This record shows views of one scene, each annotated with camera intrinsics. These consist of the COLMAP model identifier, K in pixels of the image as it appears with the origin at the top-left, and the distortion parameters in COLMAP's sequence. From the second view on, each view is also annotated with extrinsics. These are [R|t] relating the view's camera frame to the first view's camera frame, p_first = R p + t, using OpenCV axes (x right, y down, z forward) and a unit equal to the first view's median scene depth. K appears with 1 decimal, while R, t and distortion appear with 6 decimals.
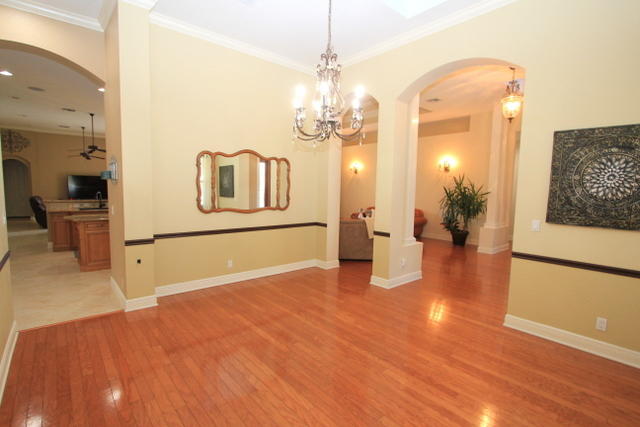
lens RADIAL K [[294.7, 0, 320.9], [0, 294.7, 216.5], [0, 0, 1]] dist [-0.019020, 0.000132]
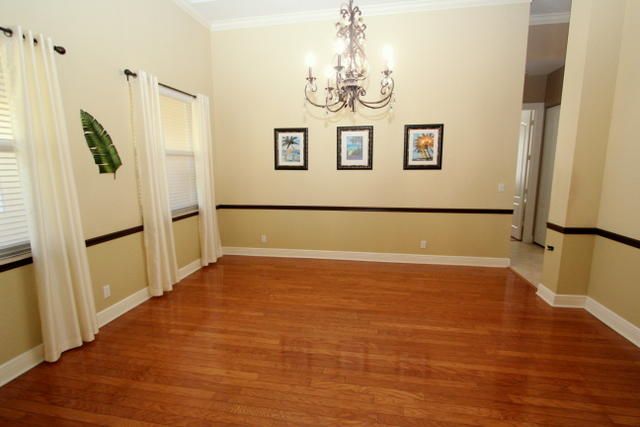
lens RADIAL K [[294.7, 0, 317.7], [0, 294.7, 213.3], [0, 0, 1]] dist [-0.019020, 0.000132]
pose [[-0.771459, 0.095026, -0.629143, 0.560316], [-0.066655, 0.971275, 0.228434, -0.124418], [0.632778, 0.218163, -0.742965, 1.358823]]
